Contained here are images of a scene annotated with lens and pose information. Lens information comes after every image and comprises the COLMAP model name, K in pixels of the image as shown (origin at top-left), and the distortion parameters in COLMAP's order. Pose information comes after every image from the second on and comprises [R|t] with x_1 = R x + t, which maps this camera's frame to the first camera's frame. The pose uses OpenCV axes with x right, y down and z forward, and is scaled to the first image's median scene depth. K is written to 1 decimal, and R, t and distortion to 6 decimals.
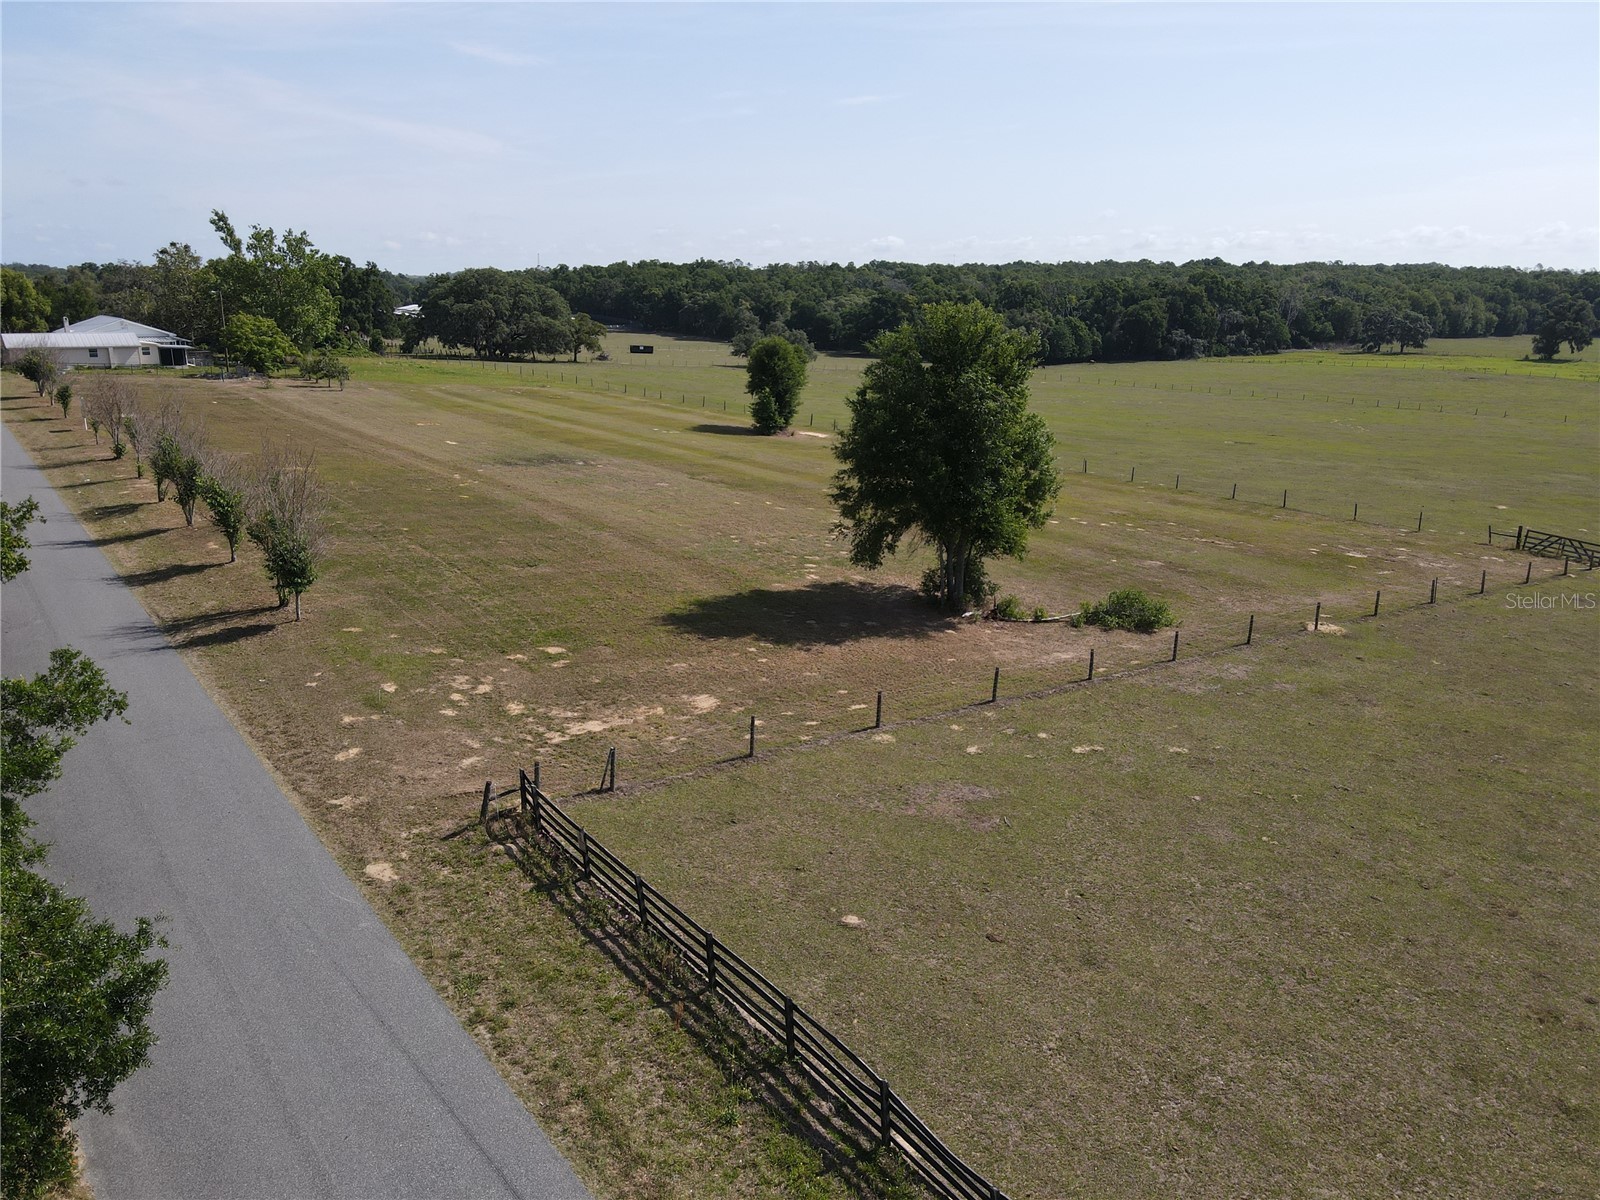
lens RADIAL K [[1180.1, 0, 791.8], [0, 1180.1, 588.4], [0, 0, 1]] dist [0.009519, 0.004627]
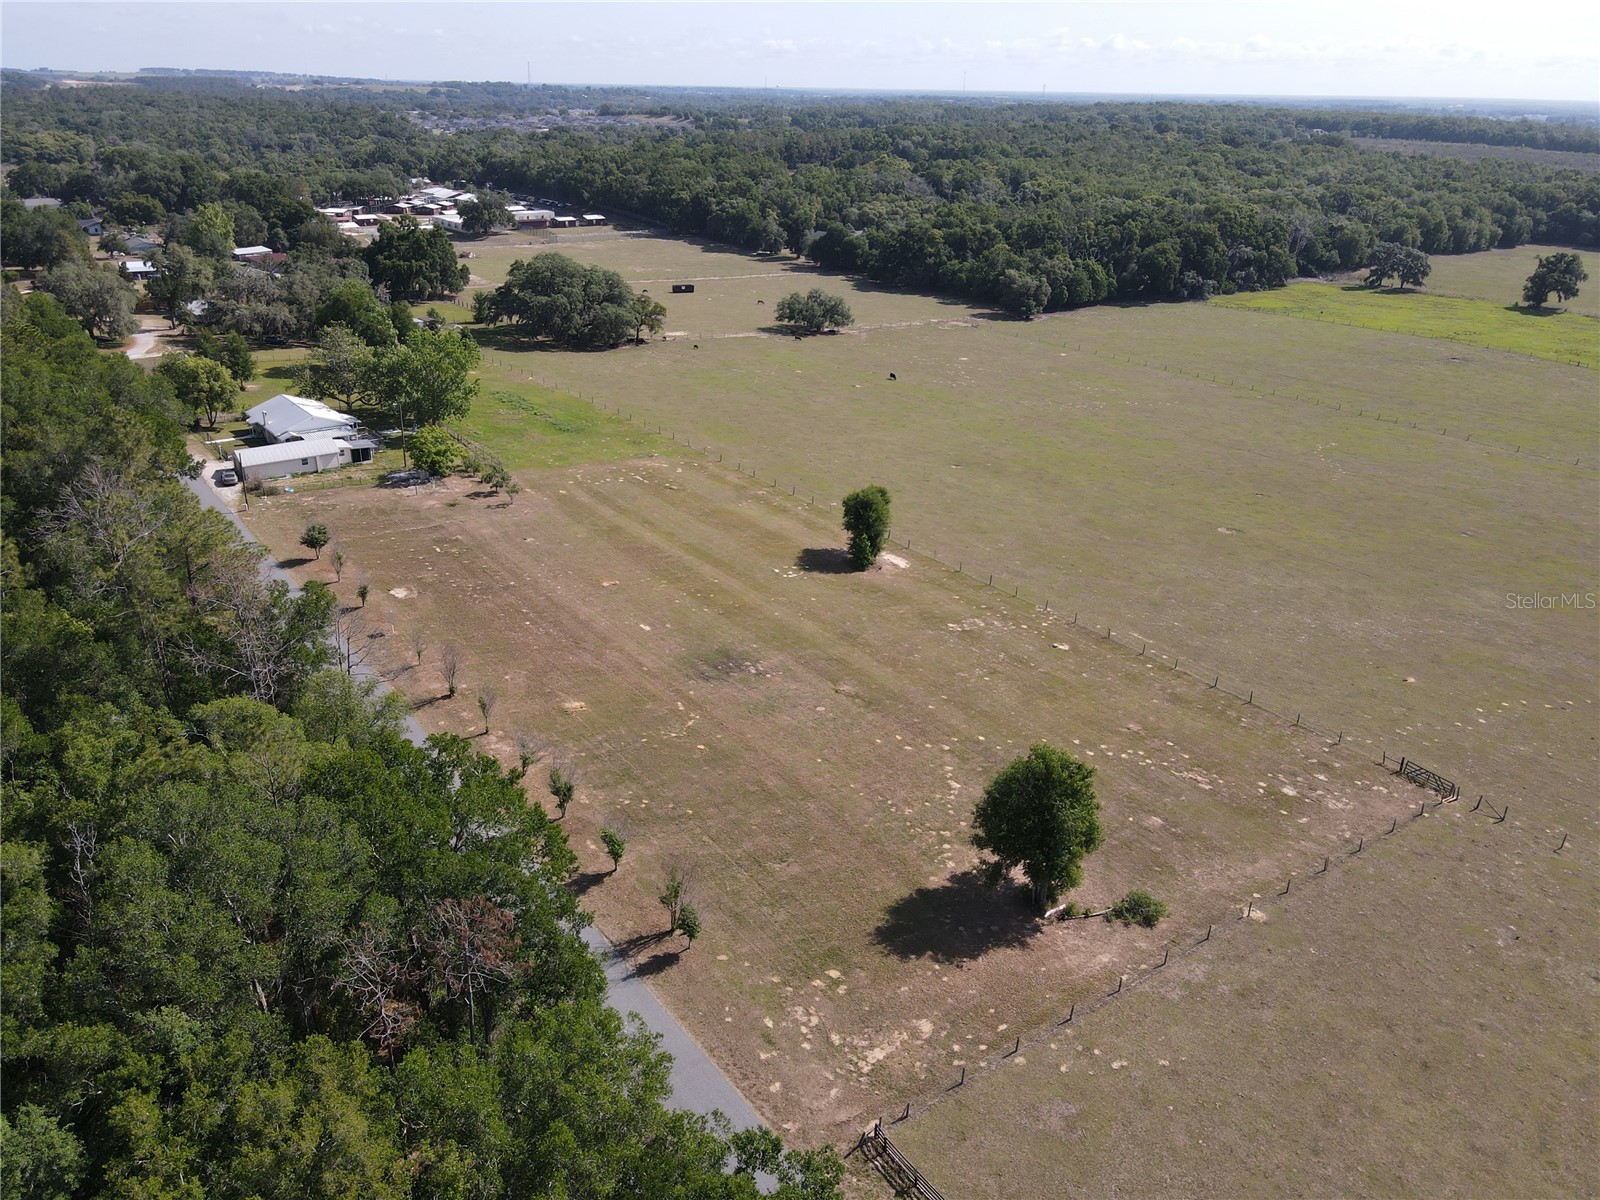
lens RADIAL K [[1180.1, 0, 790.9], [0, 1180.1, 589.4], [0, 0, 1]] dist [0.009519, 0.004627]
pose [[0.999902, 0.012761, 0.005842, -0.050021], [-0.013490, 0.988692, 0.149354, -0.143816], [-0.003870, -0.149418, 0.988766, -0.131839]]
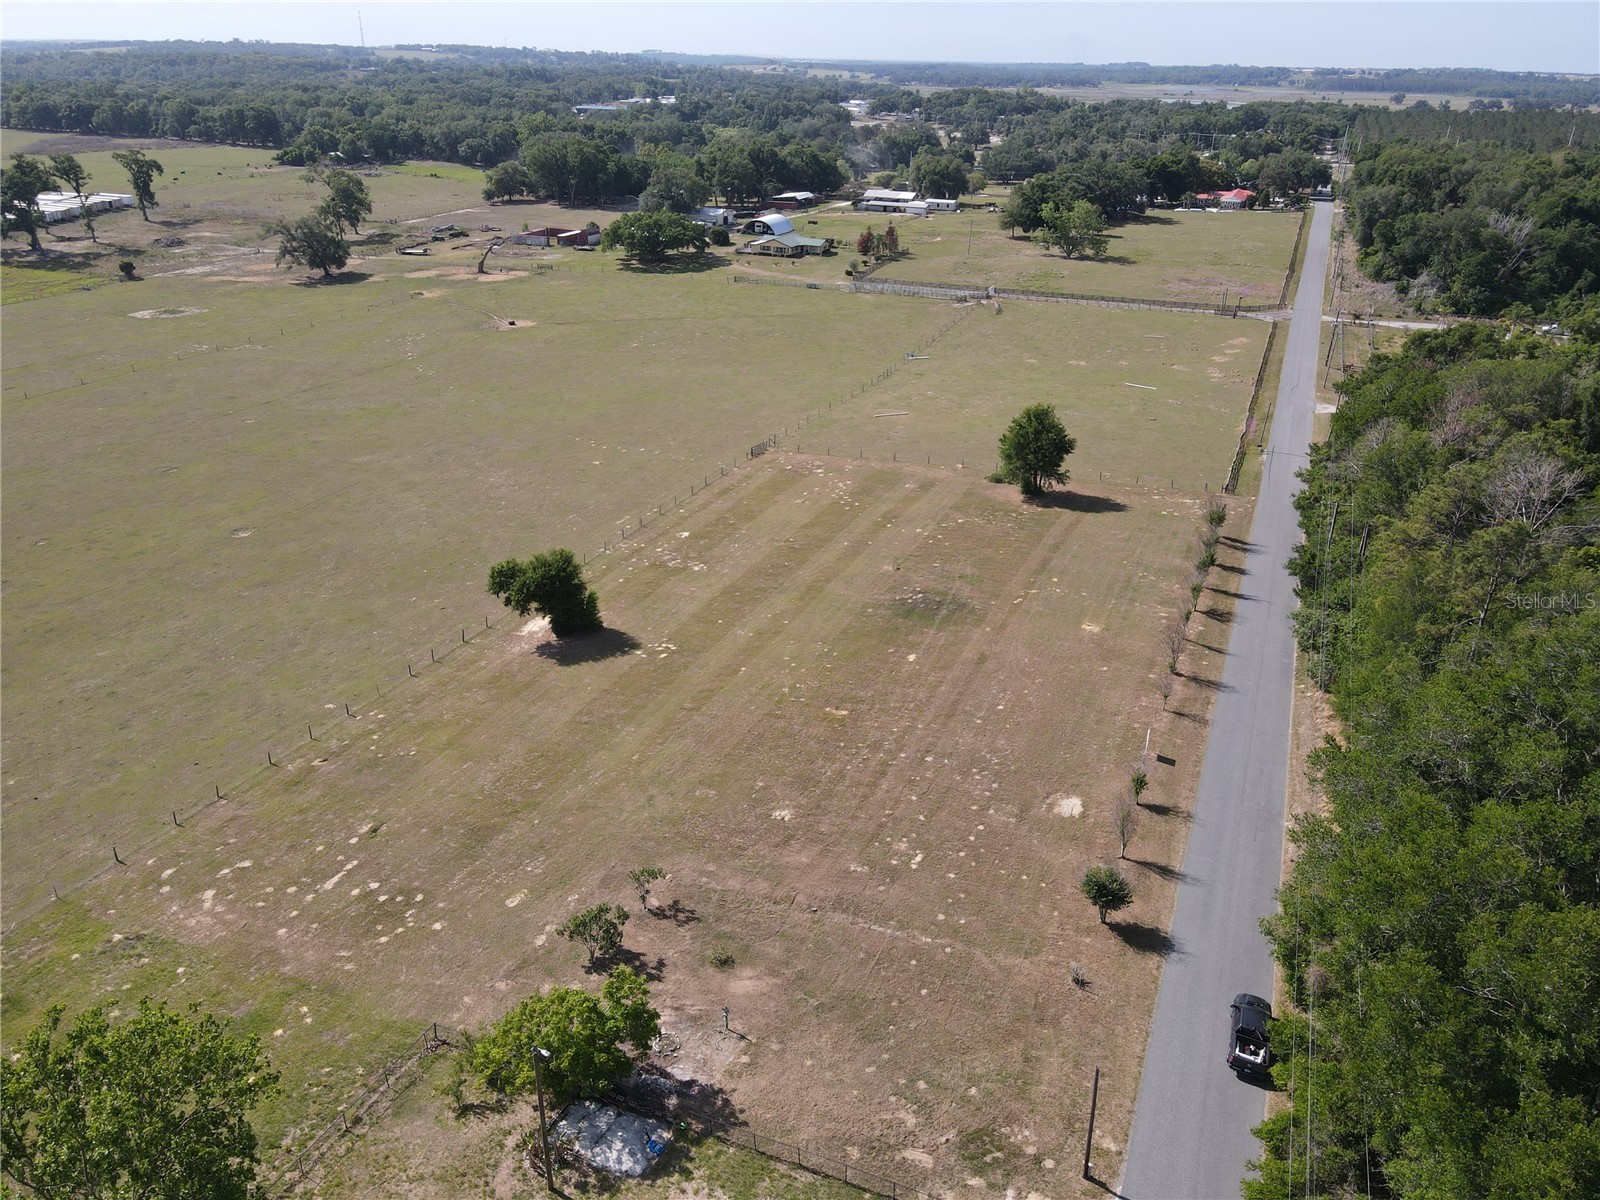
lens RADIAL K [[1180.1, 0, 784.6], [0, 1180.1, 599.1], [0, 0, 1]] dist [0.009519, 0.004627]
pose [[-0.492650, -0.376556, 0.784539, -0.449157], [0.200028, 0.828394, 0.523213, -0.325695], [-0.846926, 0.414691, -0.332787, 0.576882]]
